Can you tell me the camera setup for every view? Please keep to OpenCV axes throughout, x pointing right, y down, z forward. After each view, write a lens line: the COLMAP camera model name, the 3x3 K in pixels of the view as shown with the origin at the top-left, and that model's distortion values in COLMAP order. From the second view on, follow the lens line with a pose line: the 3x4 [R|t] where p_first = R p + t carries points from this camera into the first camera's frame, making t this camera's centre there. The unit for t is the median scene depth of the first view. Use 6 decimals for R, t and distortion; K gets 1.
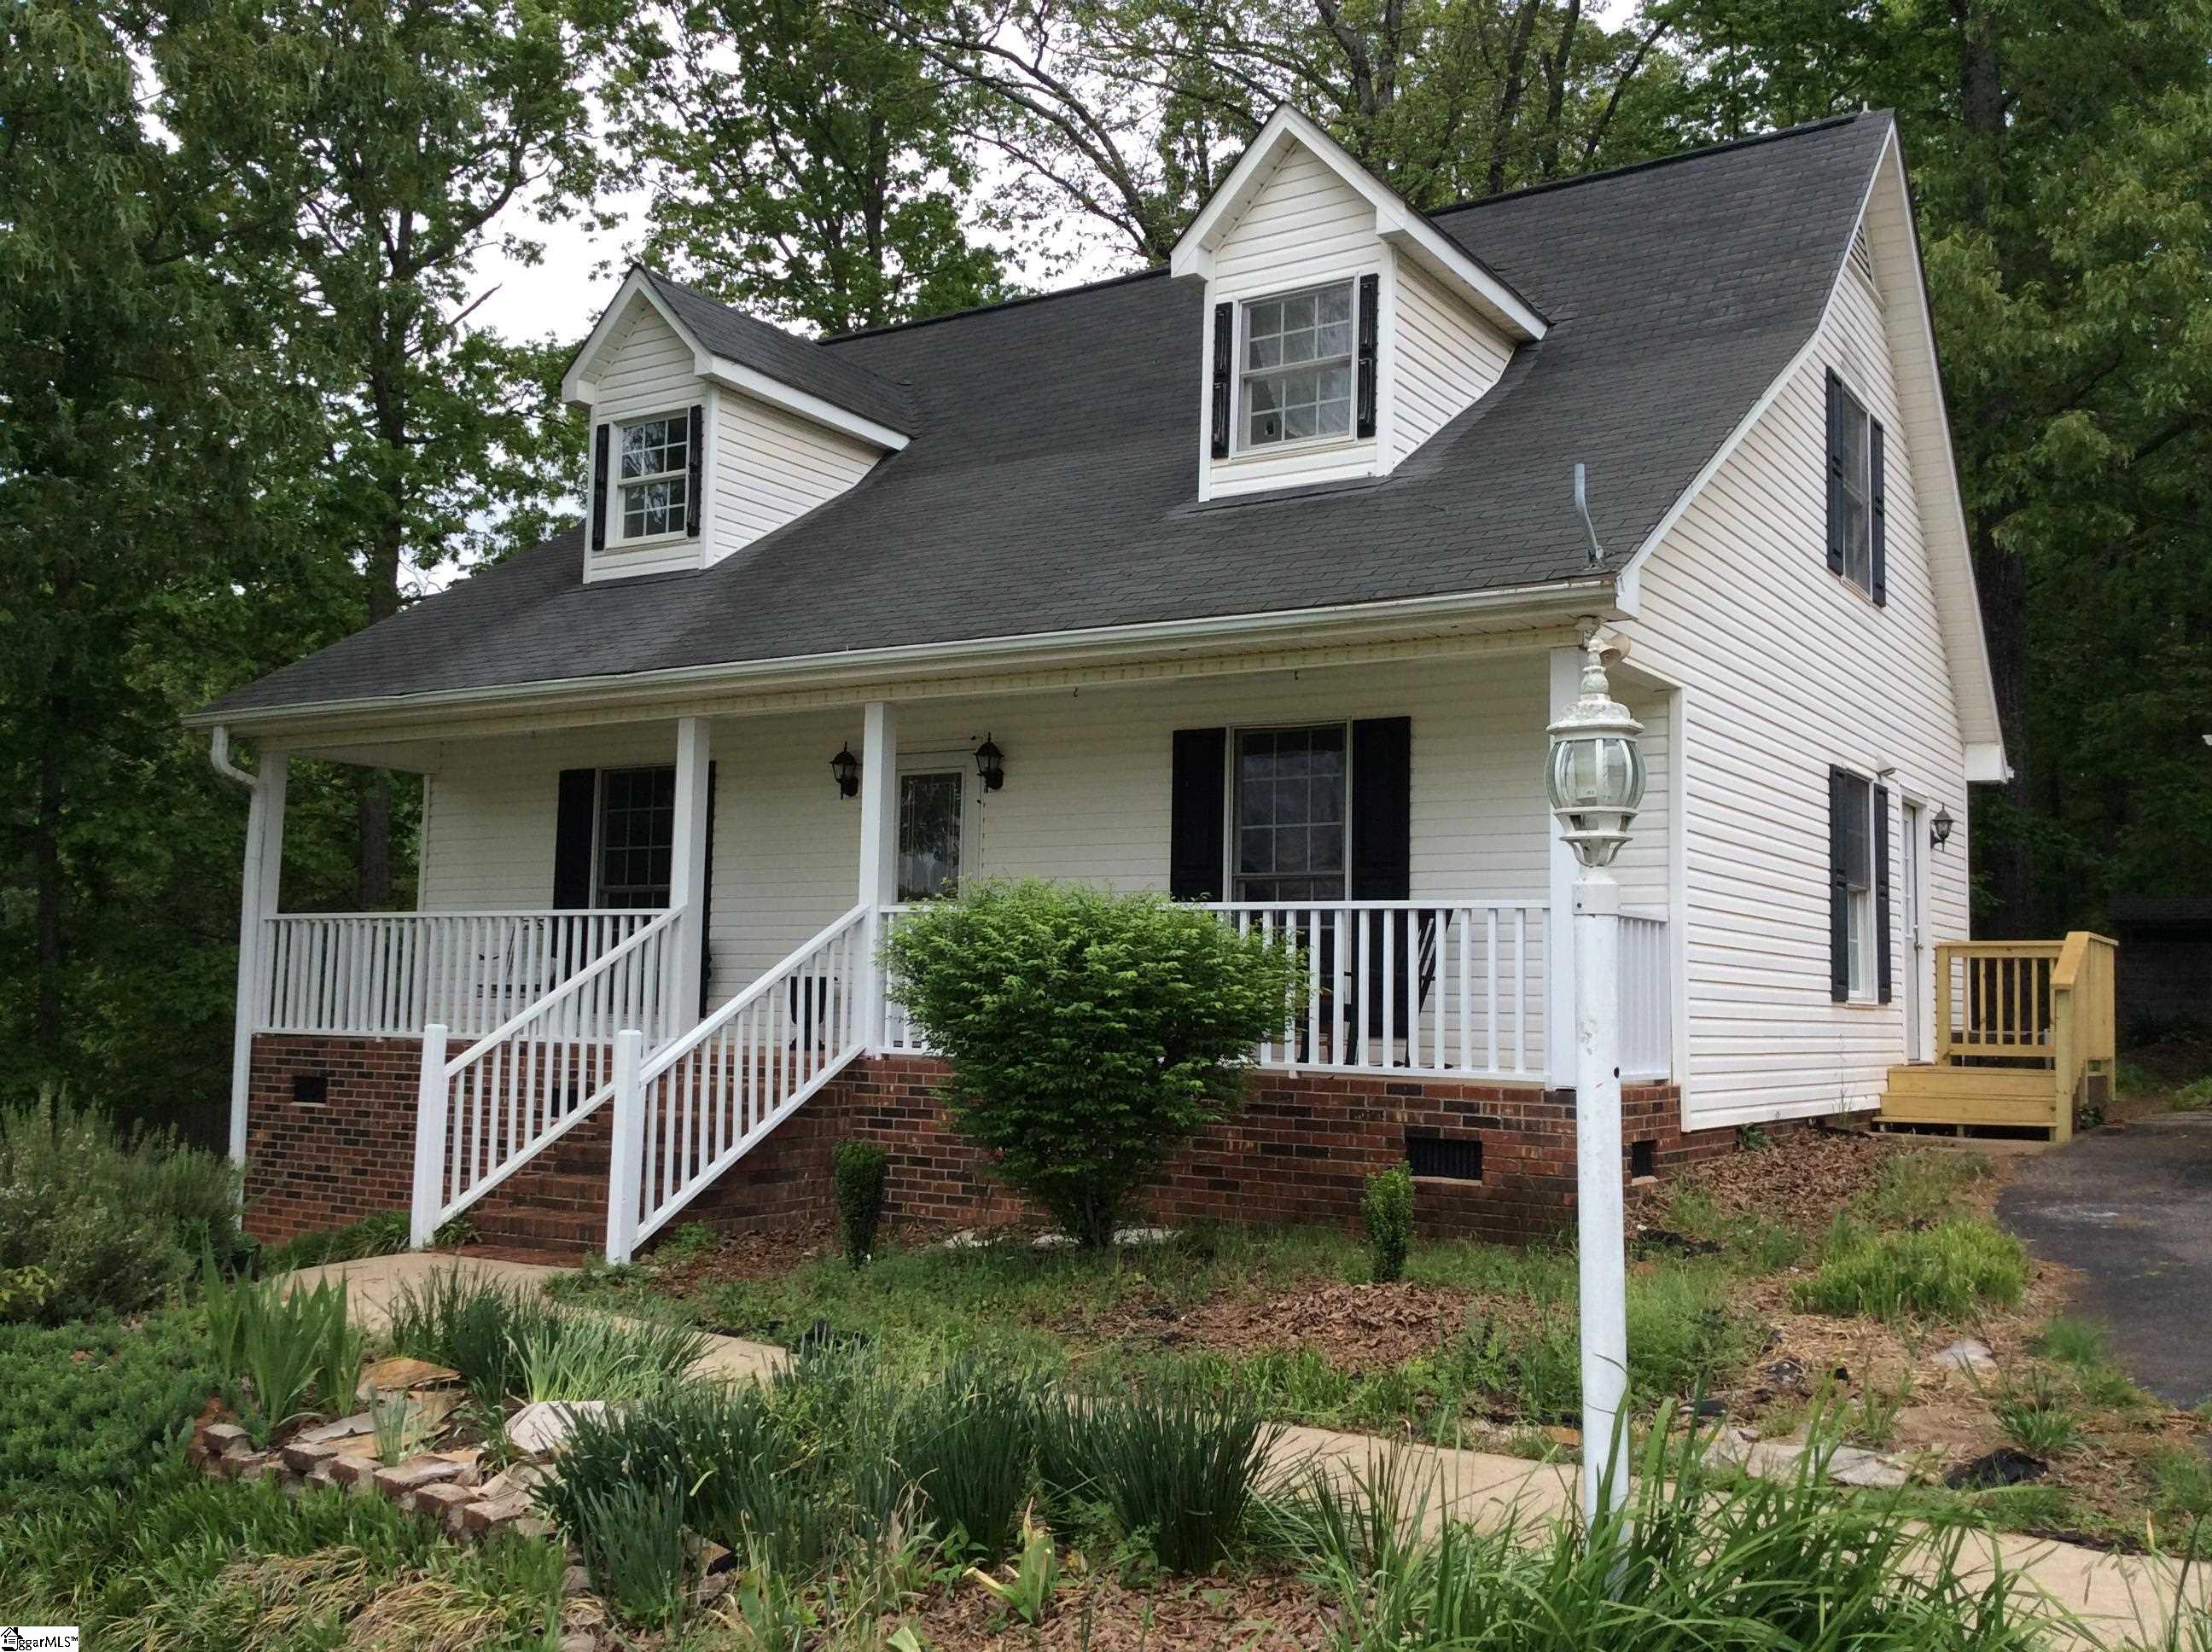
lens RADIAL K [[2035.8, 0, 1101.4], [0, 2035.8, 826.5], [0, 0, 1]] dist [0.124993, -0.248869]
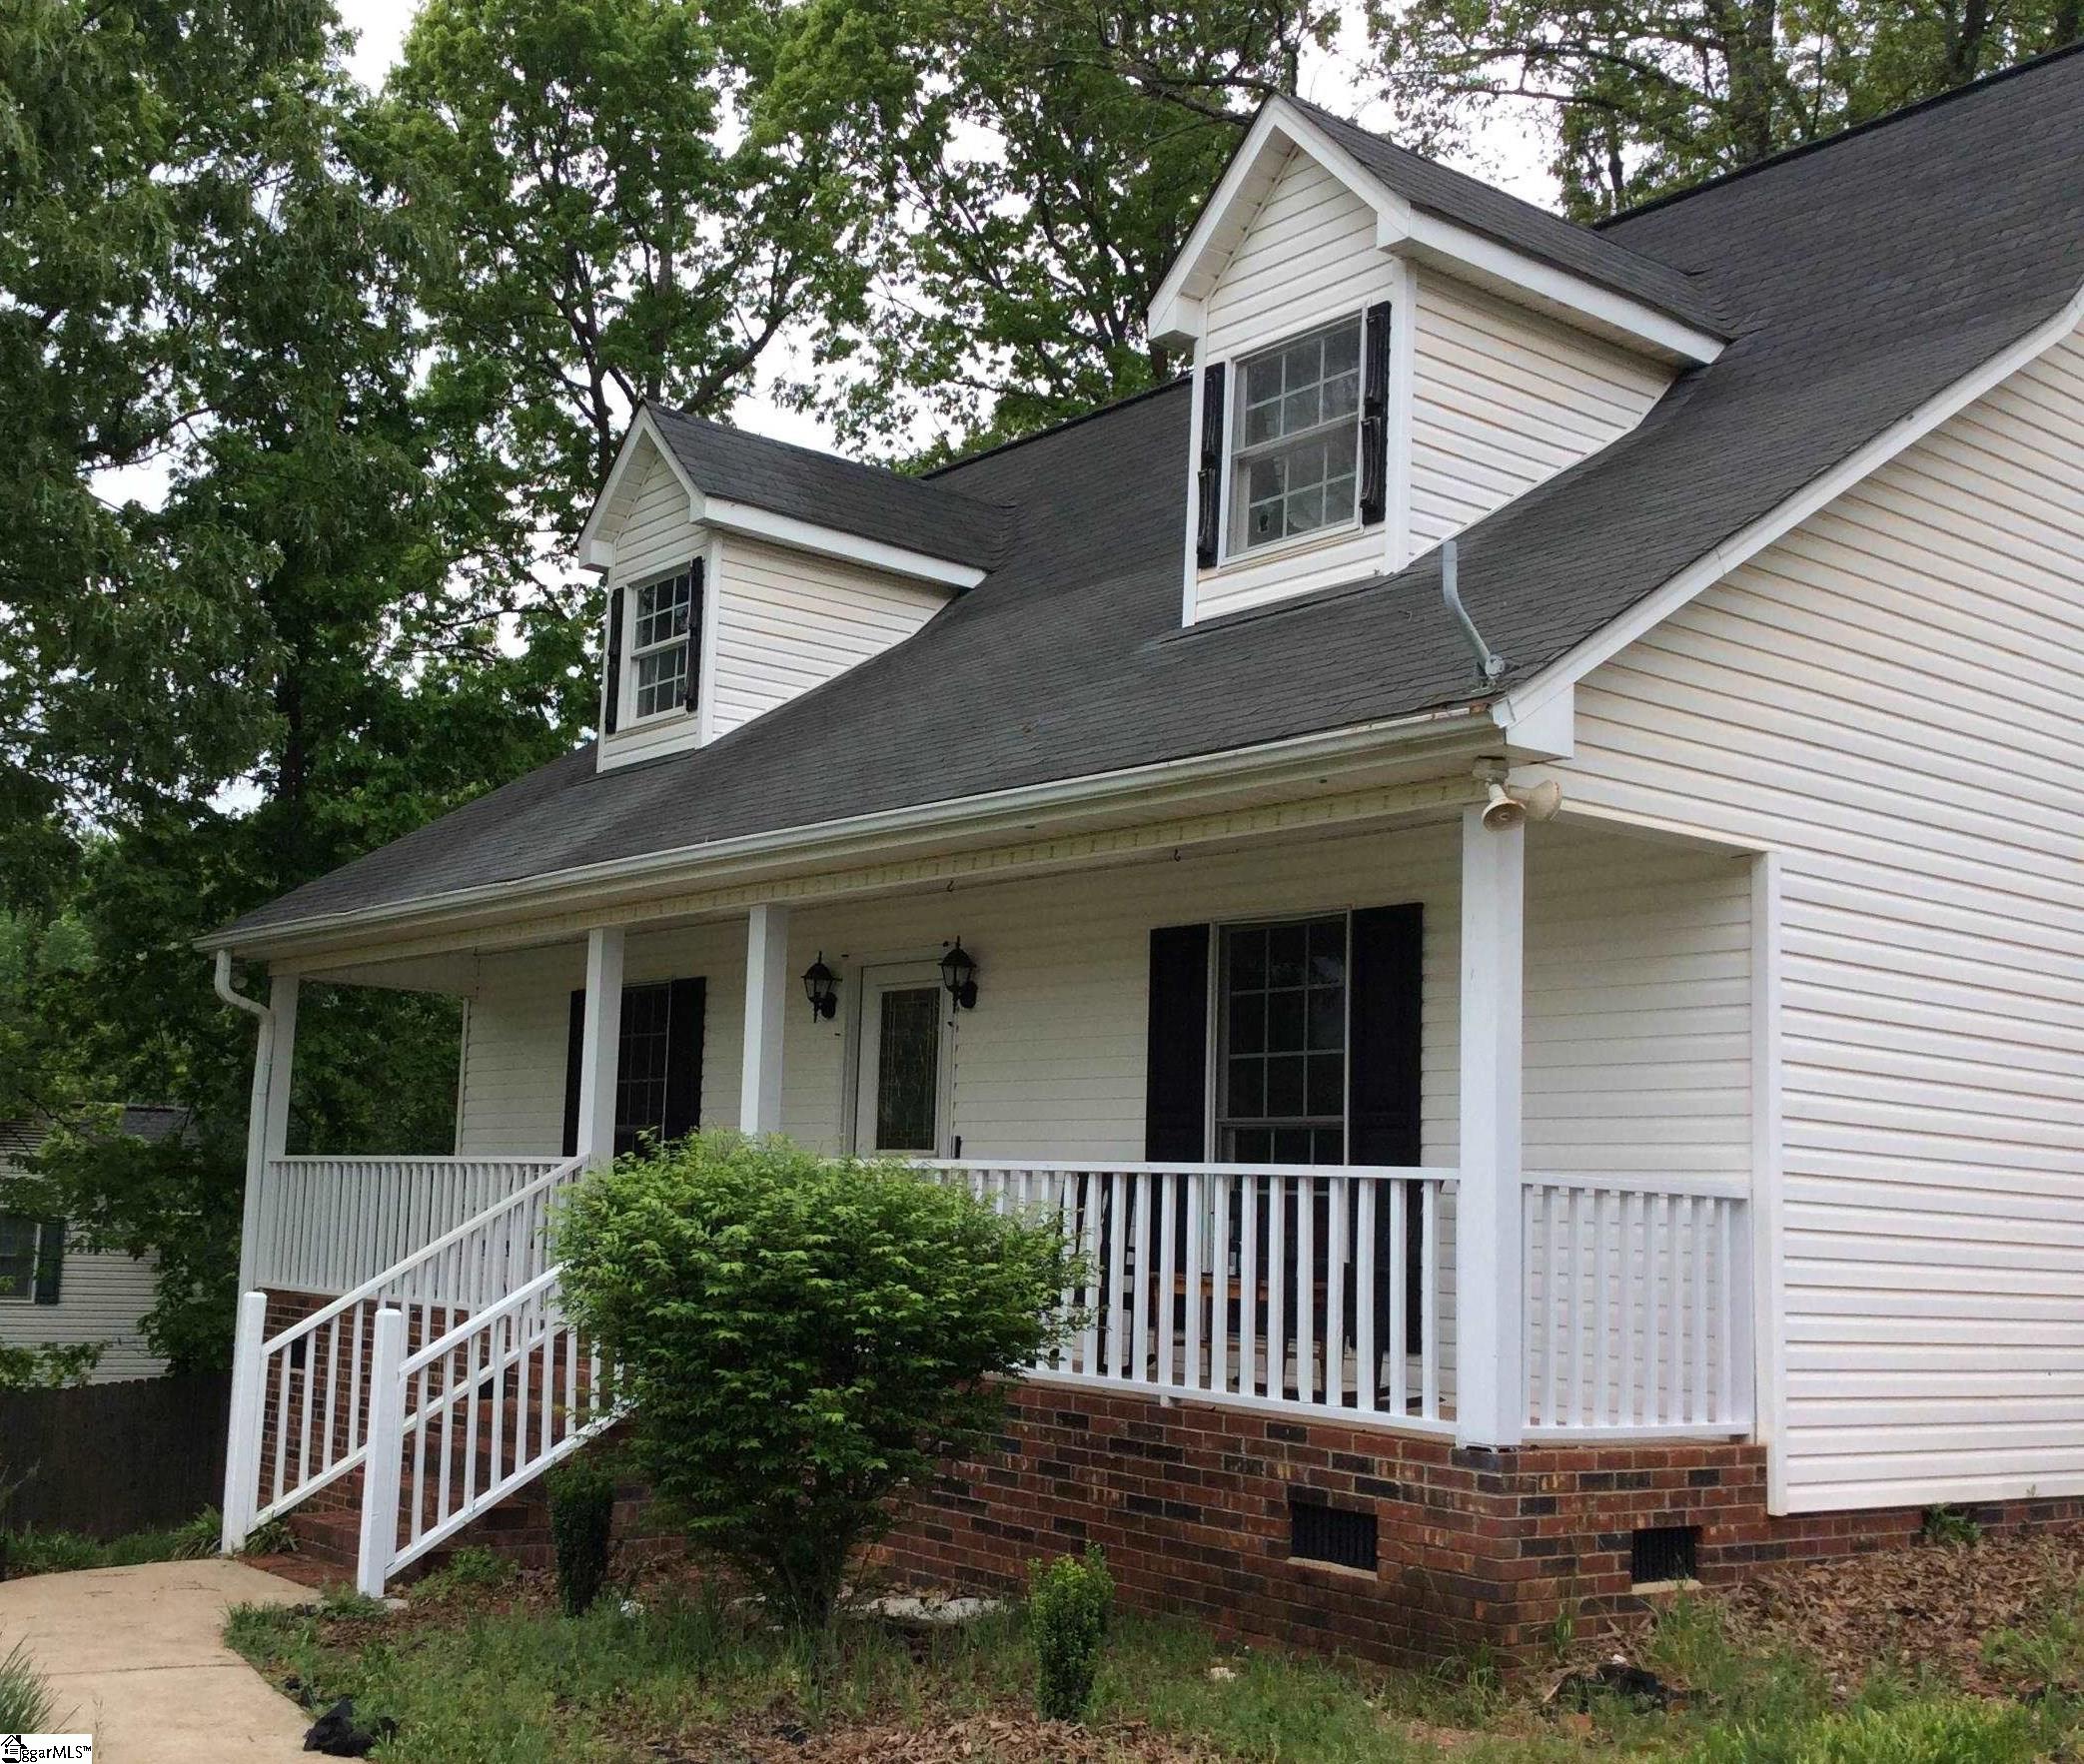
lens RADIAL K [[2387.1, 0, 802.1], [0, 2387.1, 943.1], [0, 0, 1]] dist [0.143178, -0.298315]
pose [[0.929834, -0.024043, -0.367192, 0.244038], [0.010275, 0.999171, -0.039403, -0.008046], [0.367835, 0.032866, 0.929310, 0.124795]]
